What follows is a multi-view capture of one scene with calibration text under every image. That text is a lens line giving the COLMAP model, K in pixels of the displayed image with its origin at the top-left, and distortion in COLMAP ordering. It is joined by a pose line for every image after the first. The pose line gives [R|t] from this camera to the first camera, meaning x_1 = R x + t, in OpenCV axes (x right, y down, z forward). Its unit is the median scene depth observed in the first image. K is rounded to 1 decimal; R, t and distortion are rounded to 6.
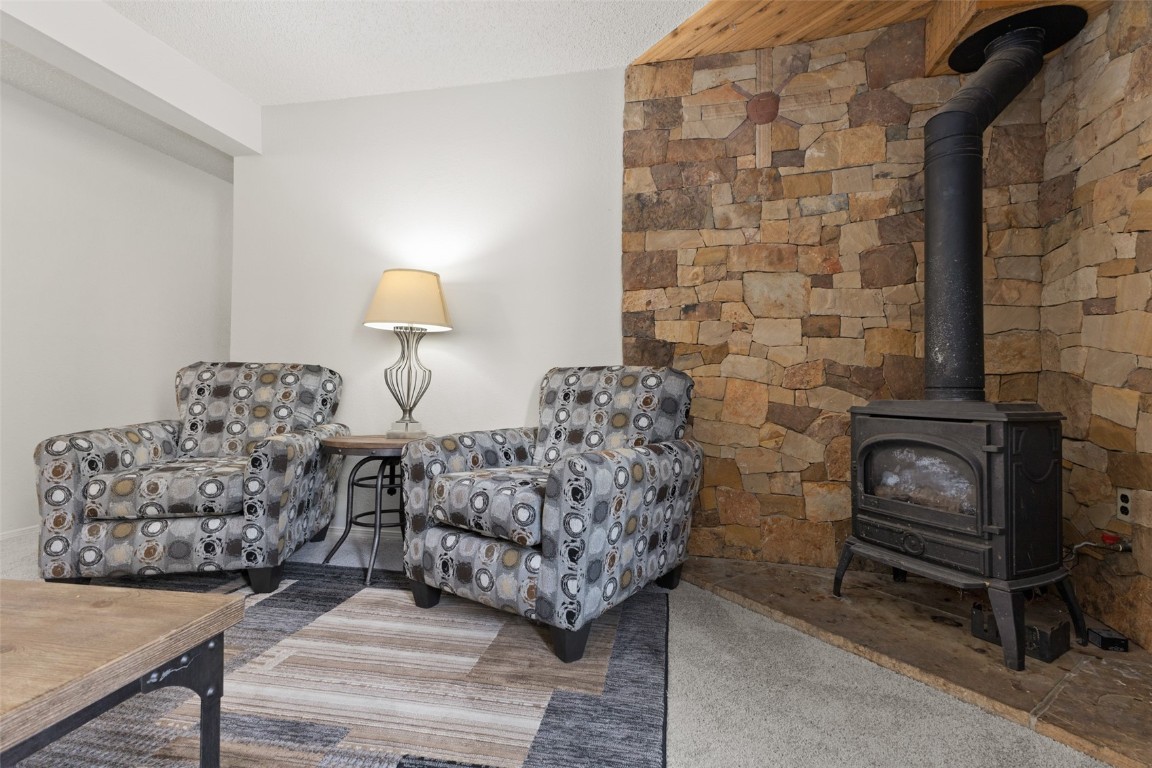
lens RADIAL K [[504.2, 0, 577.9], [0, 504.2, 381.9], [0, 0, 1]] dist [0.003829, 0.000068]
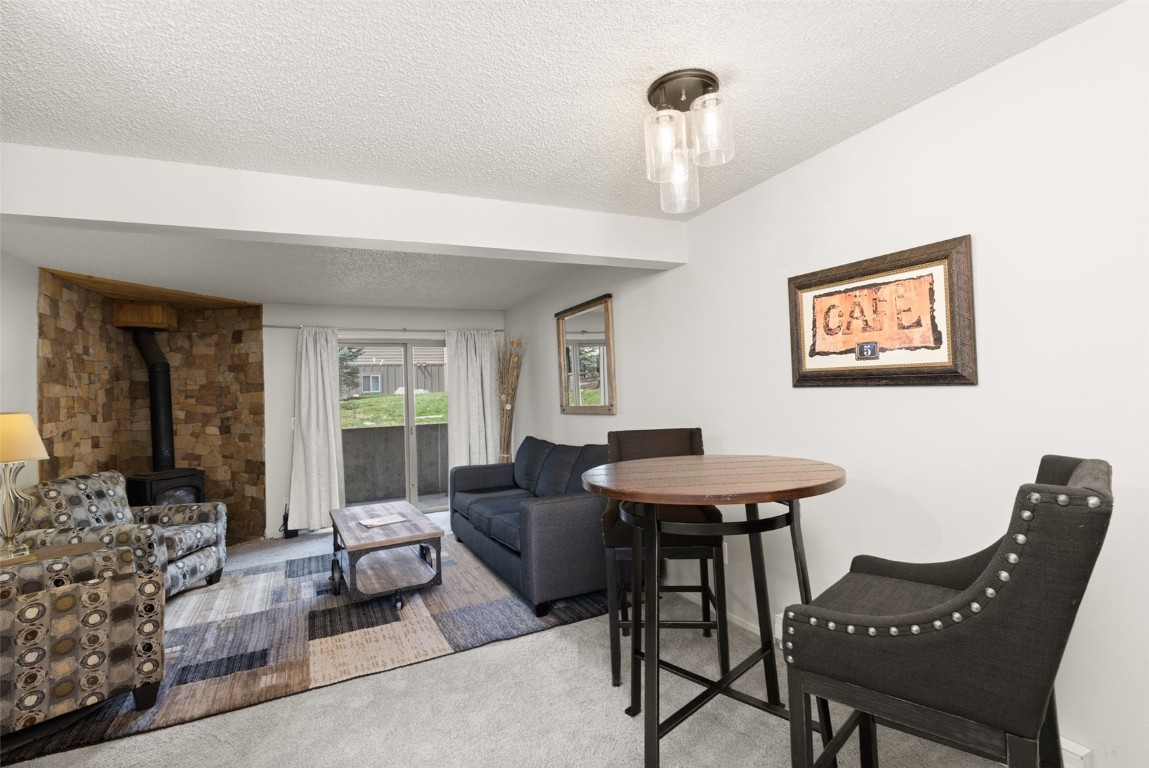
lens RADIAL K [[550.1, 0, 574.4], [0, 550.1, 382.6], [0, 0, 1]] dist [0.006131, 0.001599]
pose [[-0.608395, 0.030372, 0.793053, -2.224968], [0.031418, 0.999406, -0.014173, -0.244042], [-0.793012, 0.016294, -0.608988, 0.817785]]
